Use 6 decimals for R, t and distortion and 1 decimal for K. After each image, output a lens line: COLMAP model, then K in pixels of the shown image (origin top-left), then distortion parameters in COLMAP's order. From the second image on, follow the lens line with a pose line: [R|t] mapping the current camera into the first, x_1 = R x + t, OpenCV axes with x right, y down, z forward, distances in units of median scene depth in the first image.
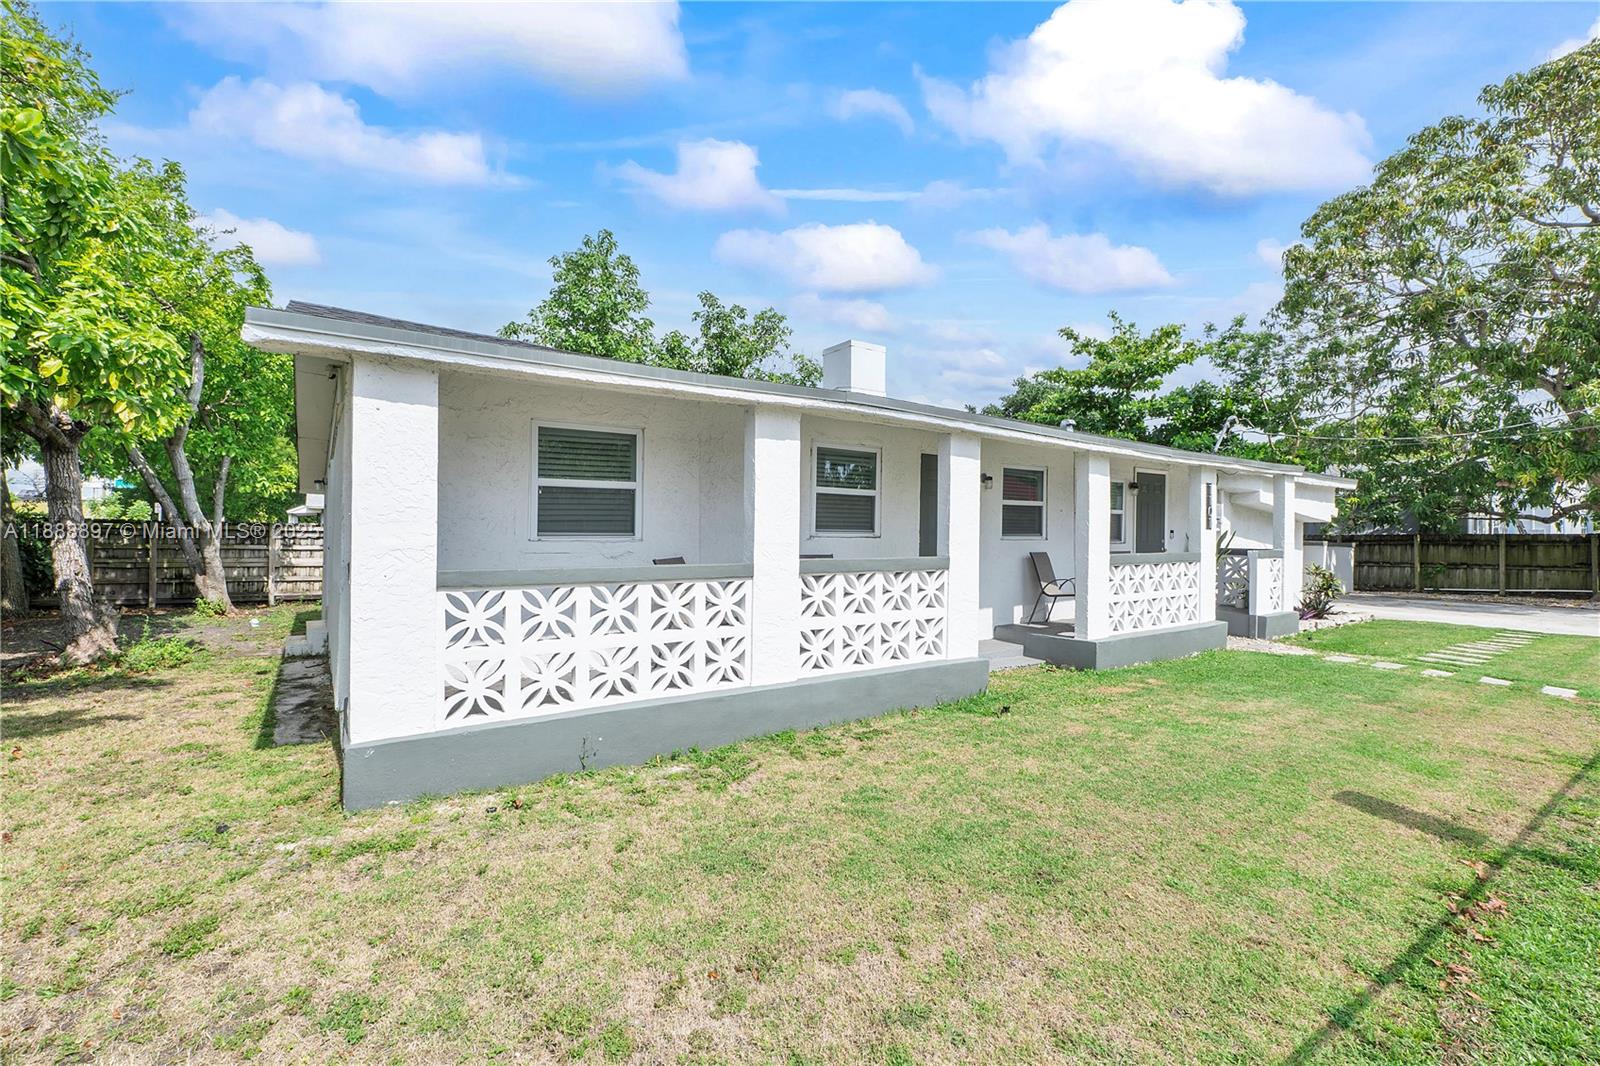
lens RADIAL K [[686.0, 0, 765.0], [0, 686.0, 526.1], [0, 0, 1]] dist [-0.006252, 0.001100]
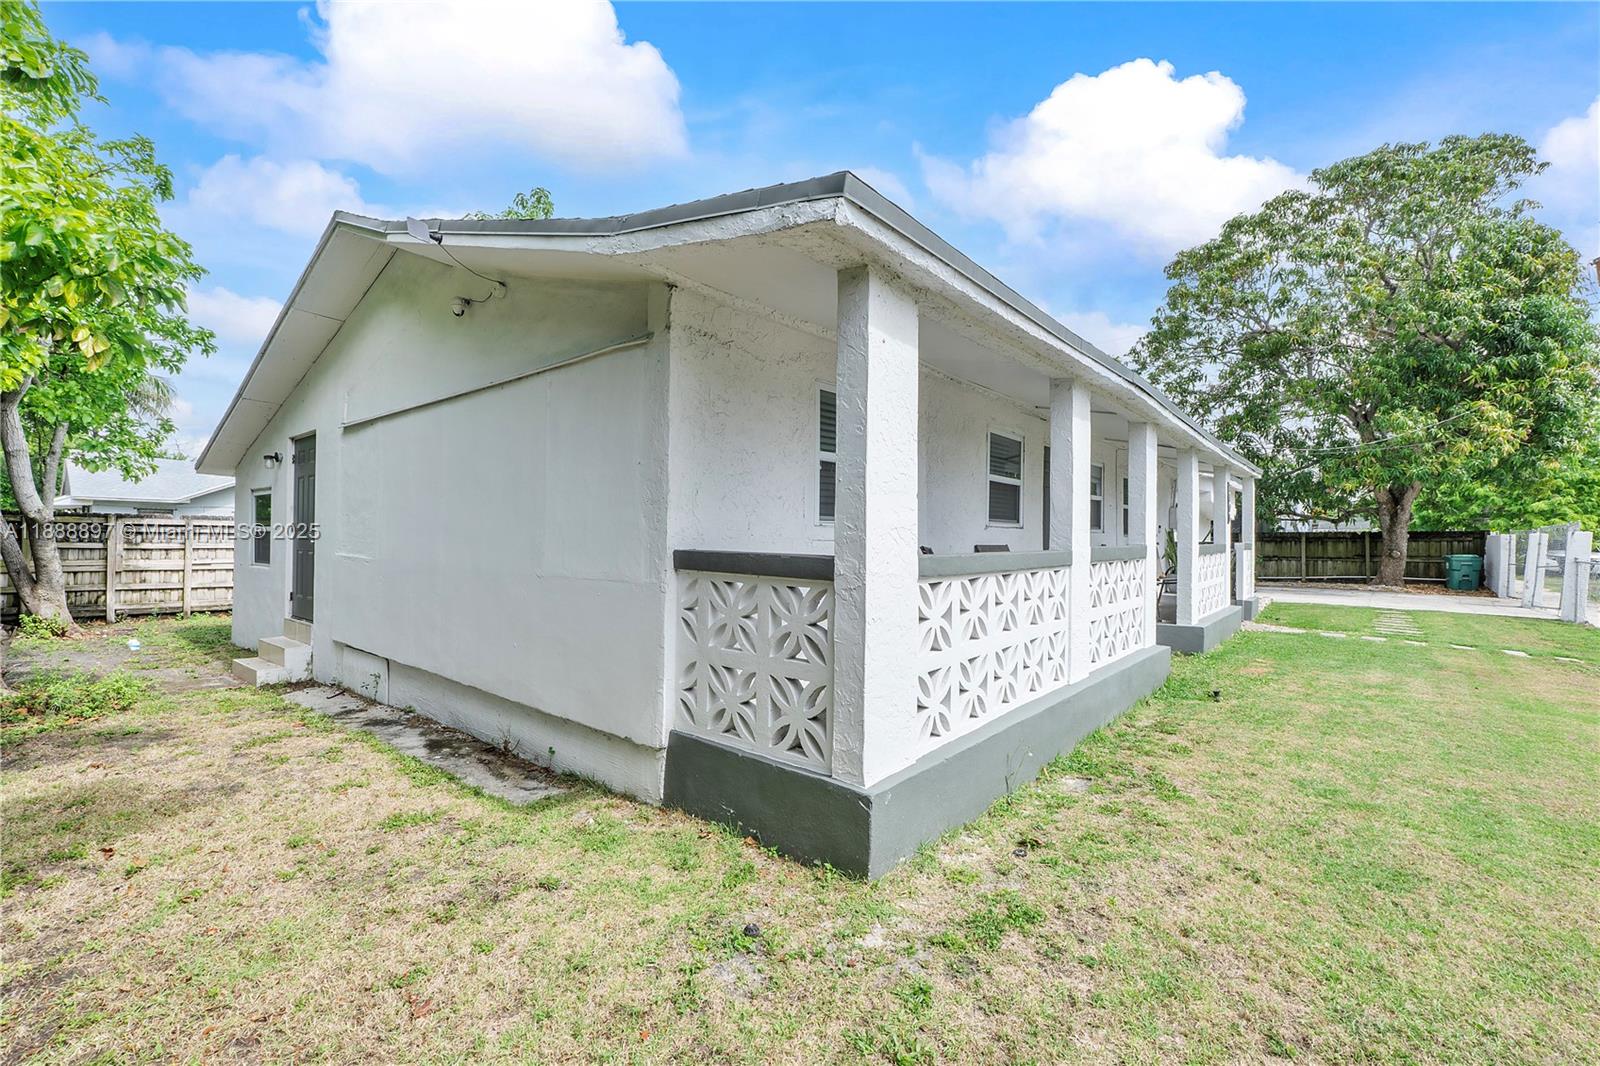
lens RADIAL K [[686.0, 0, 800.0], [0, 686.0, 523.9], [0, 0, 1]] dist [-0.006252, 0.001100]
pose [[0.963590, 0.004606, 0.267344, -0.186587], [-0.003519, 0.999983, -0.004547, 0.007462], [-0.267361, 0.003441, 0.963590, 0.064345]]
